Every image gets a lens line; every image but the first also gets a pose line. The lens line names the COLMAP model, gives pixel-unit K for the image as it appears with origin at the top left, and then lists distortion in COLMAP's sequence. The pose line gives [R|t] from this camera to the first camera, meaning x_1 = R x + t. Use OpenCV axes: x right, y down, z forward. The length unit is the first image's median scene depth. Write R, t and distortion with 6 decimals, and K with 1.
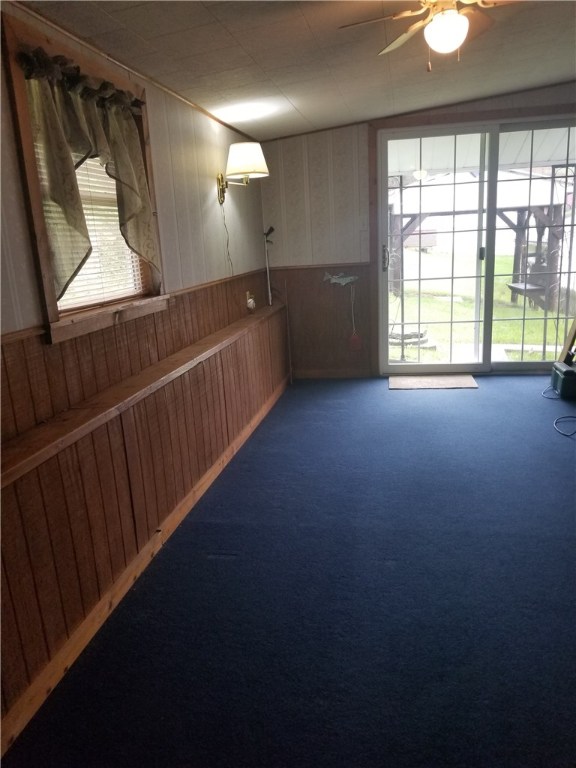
lens RADIAL K [[608.5, 0, 273.7], [0, 608.5, 405.2], [0, 0, 1]] dist [0.062277, -0.098524]
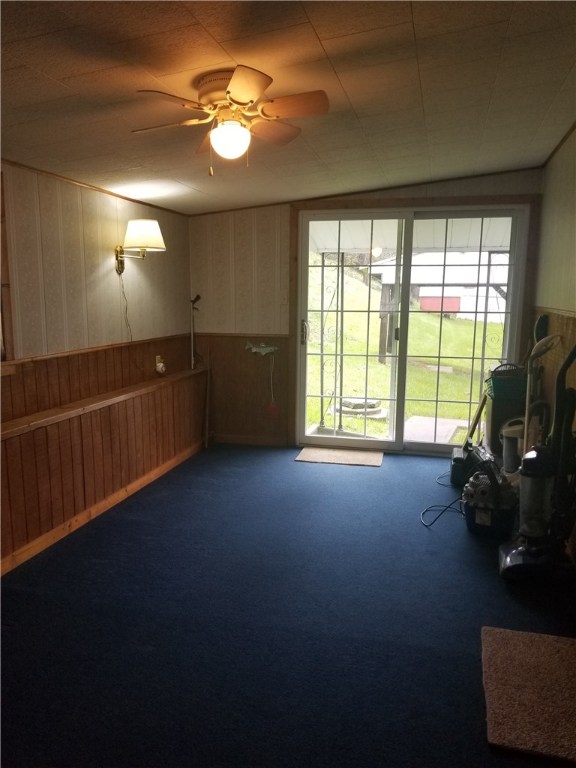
lens RADIAL K [[608.5, 0, 273.7], [0, 608.5, 405.2], [0, 0, 1]] dist [0.062277, -0.098524]
pose [[0.995706, 0.070719, -0.059733, 0.212786], [-0.075398, 0.993931, -0.080103, -0.035131], [0.053705, 0.084263, 0.994995, -0.005367]]
